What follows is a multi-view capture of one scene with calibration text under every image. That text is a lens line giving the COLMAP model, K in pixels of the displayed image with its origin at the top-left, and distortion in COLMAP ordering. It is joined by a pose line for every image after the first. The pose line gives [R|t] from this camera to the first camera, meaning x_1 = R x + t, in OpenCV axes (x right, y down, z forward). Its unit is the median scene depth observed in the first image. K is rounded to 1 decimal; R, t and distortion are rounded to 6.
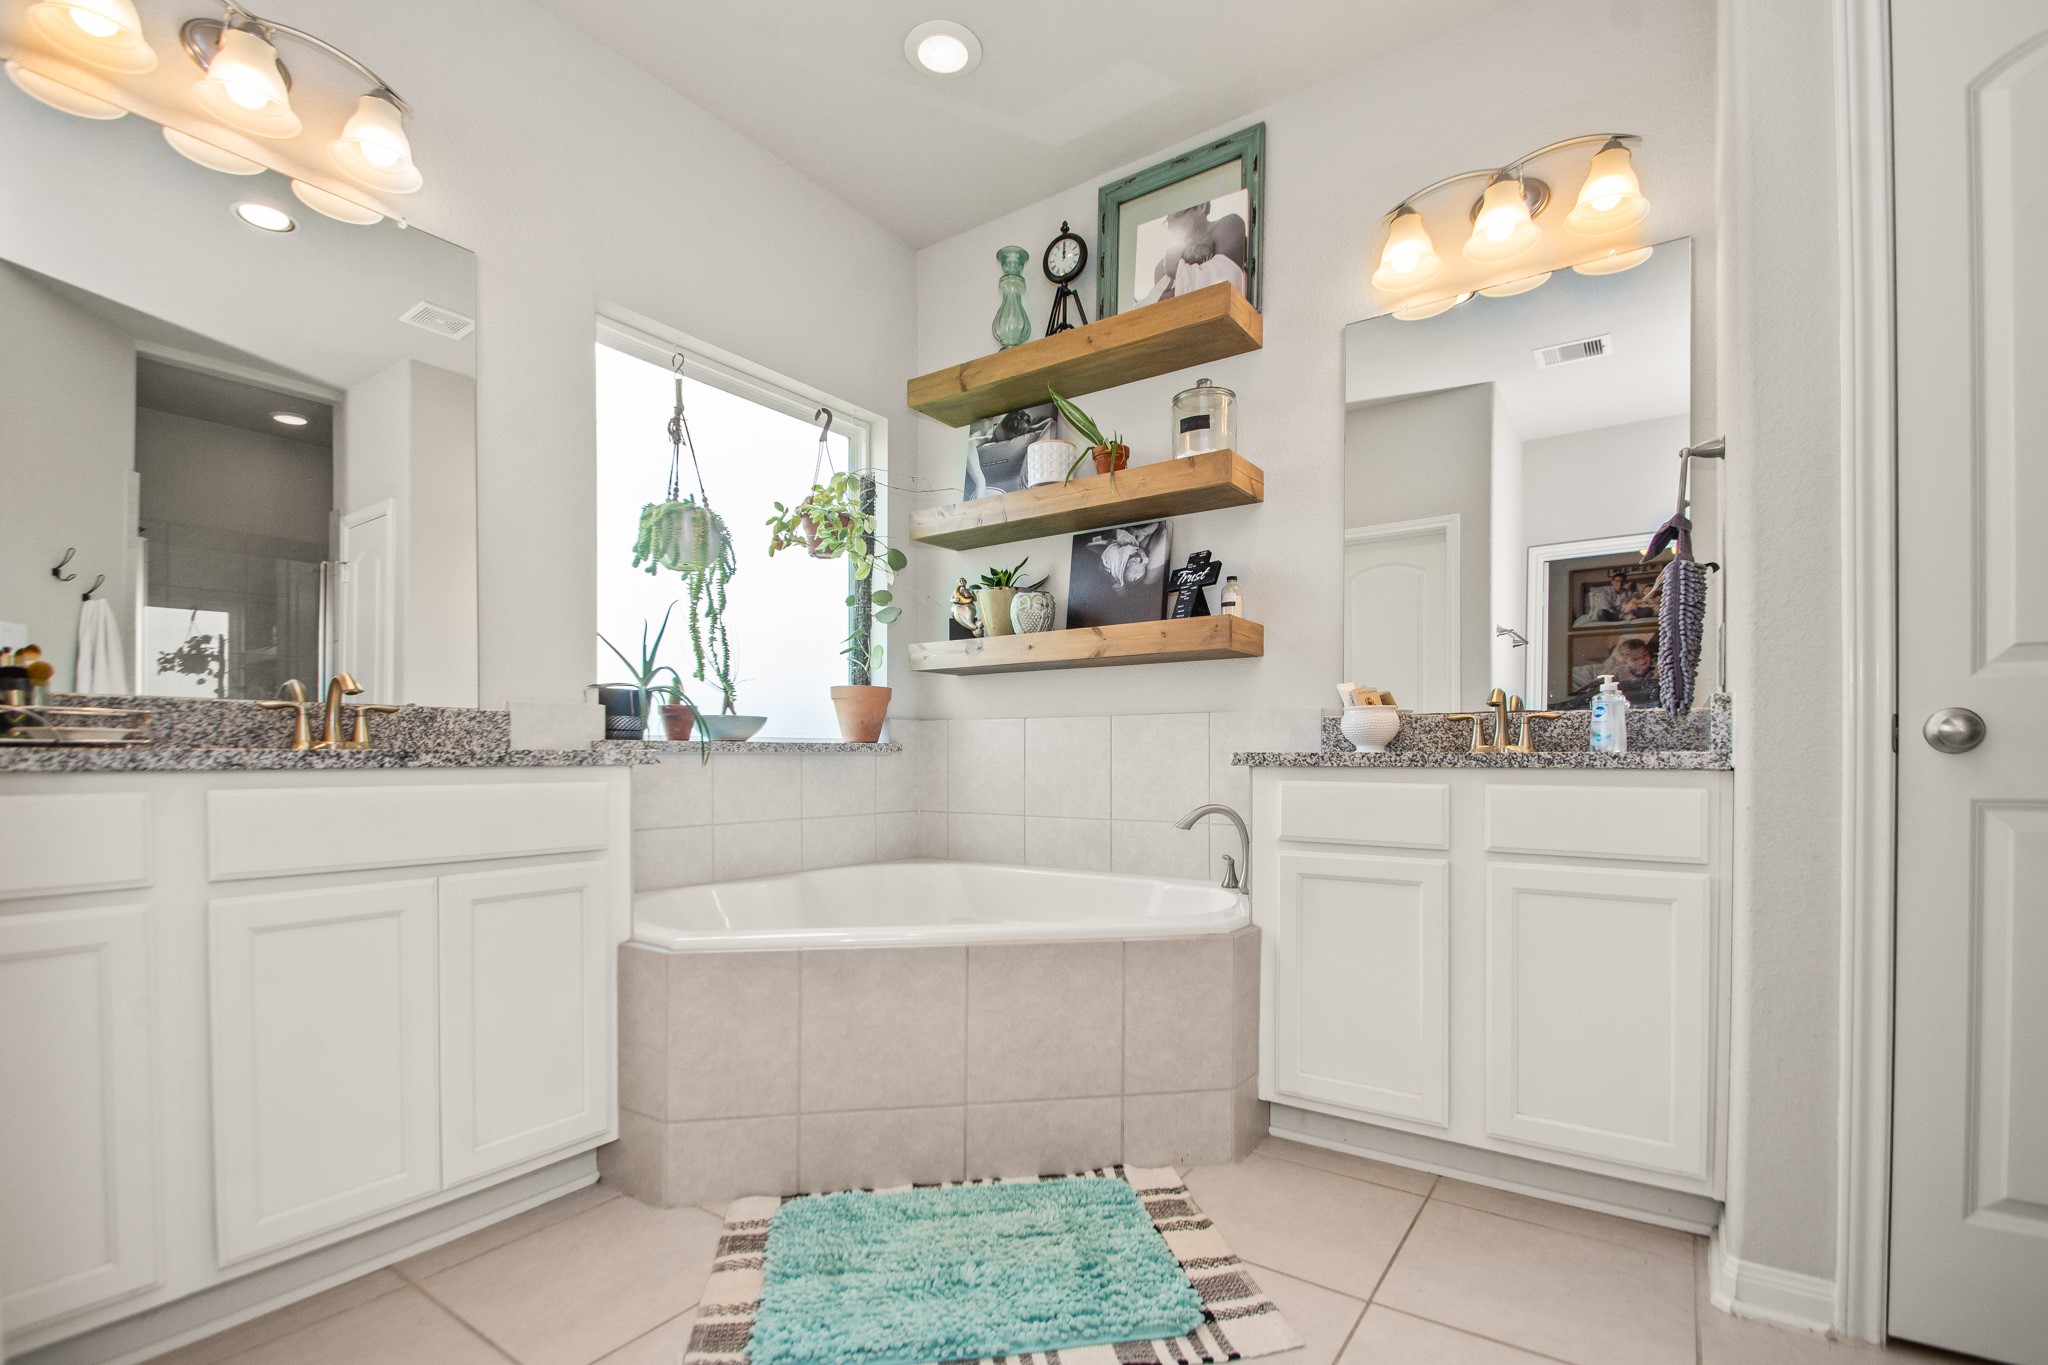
lens RADIAL K [[939.6, 0, 1009.0], [0, 939.6, 710.0], [0, 0, 1]] dist [-0.001461, -0.000113]
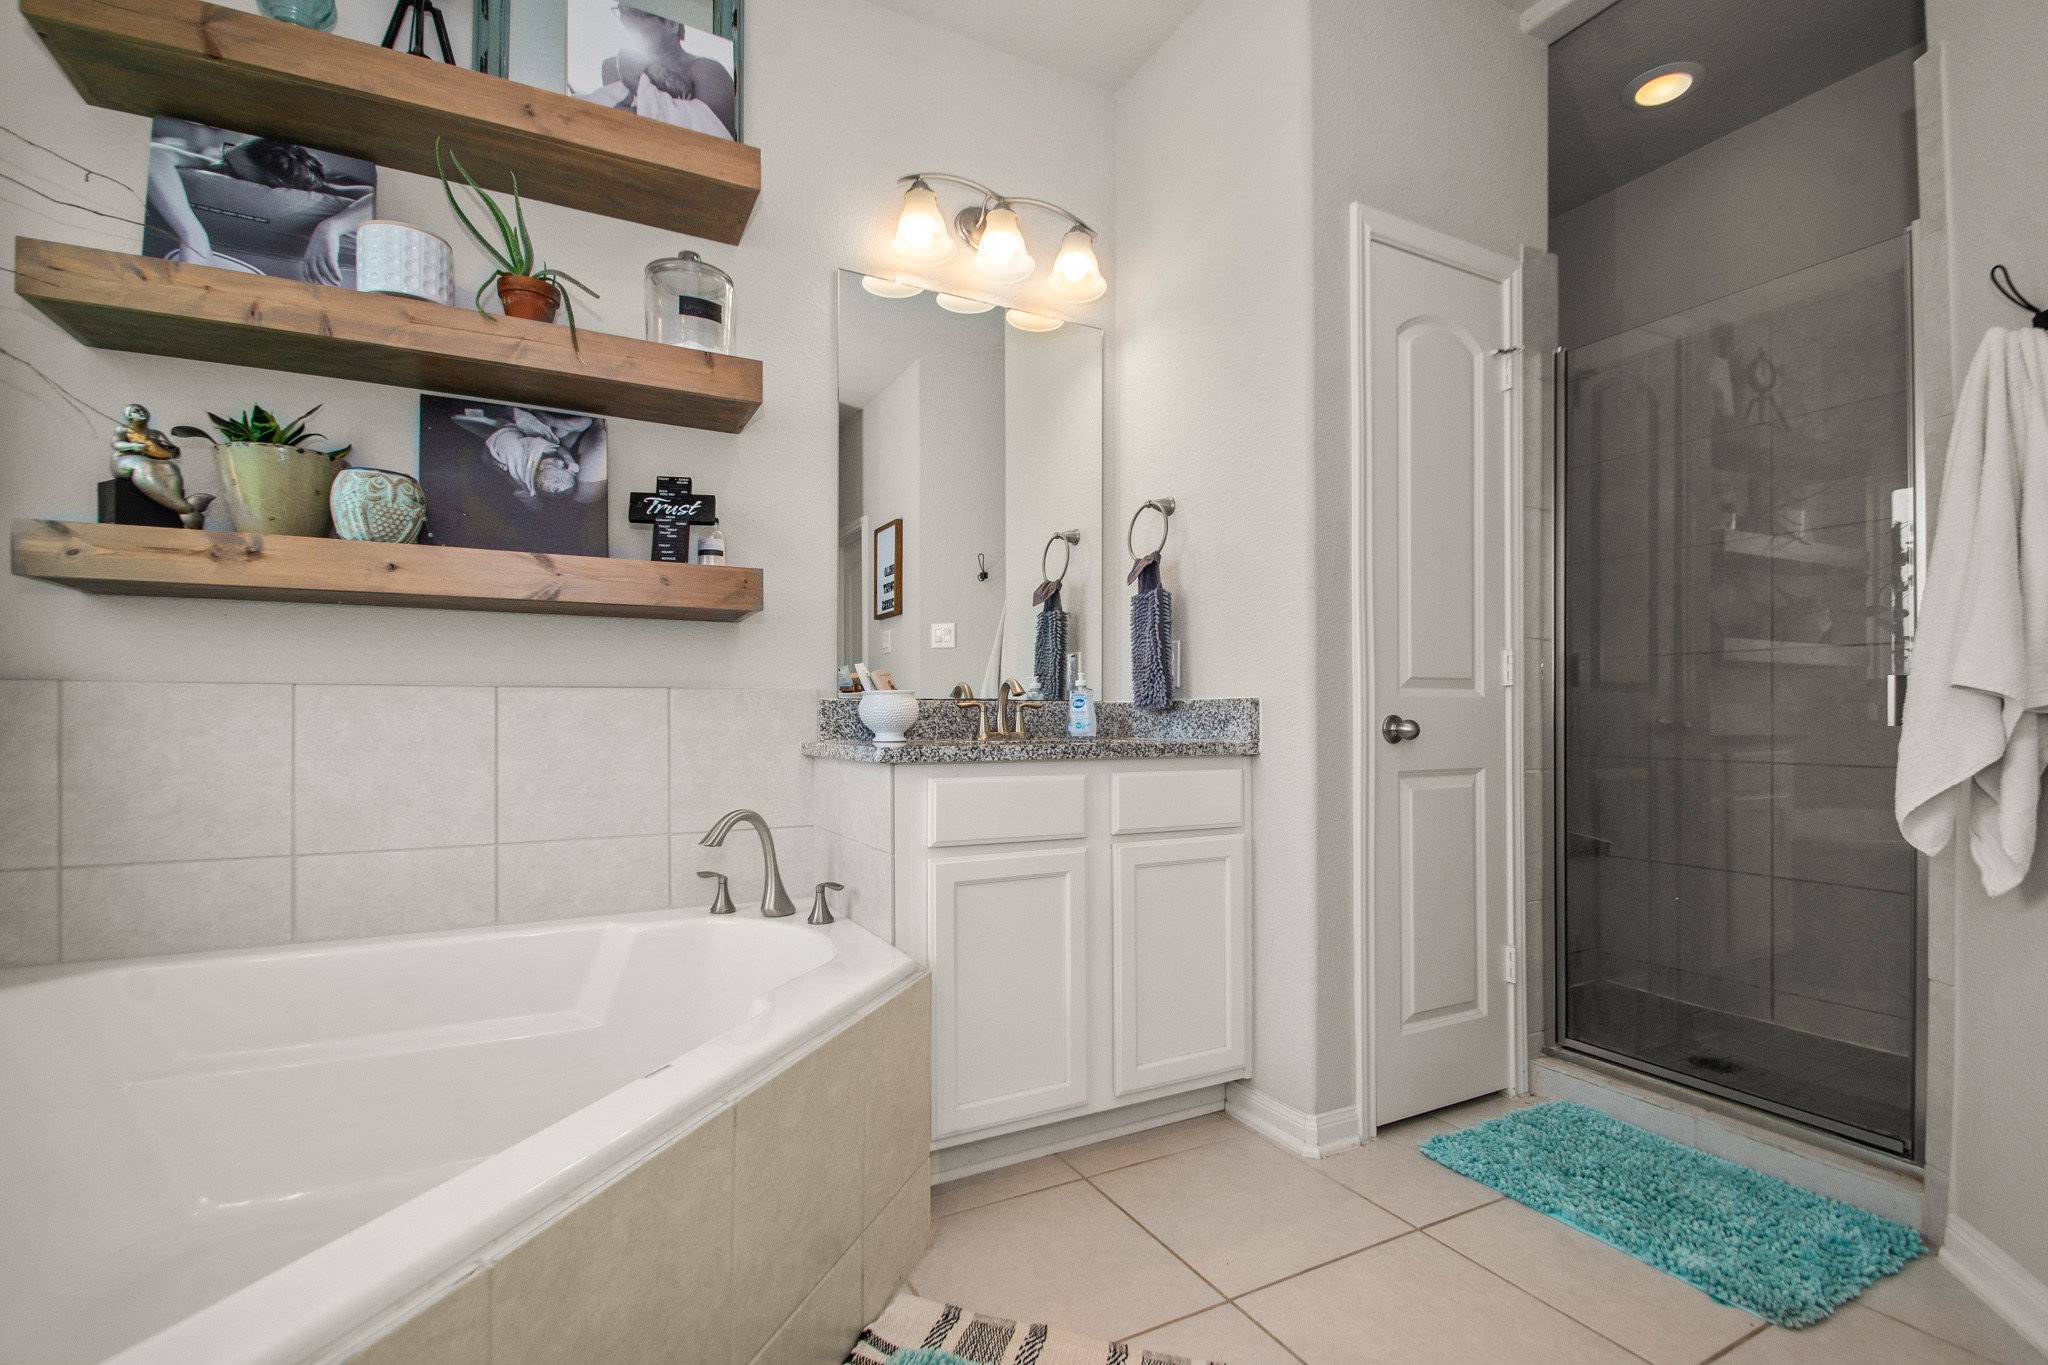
lens RADIAL K [[915.8, 0, 1024.0], [0, 915.8, 682.5], [0, 0, 1]] dist [0.018389, -0.018936]
pose [[0.451183, 0.033184, 0.891814, -0.309105], [-0.043168, 0.998950, -0.015331, -0.003106], [-0.891387, -0.031580, 0.452142, 0.387415]]
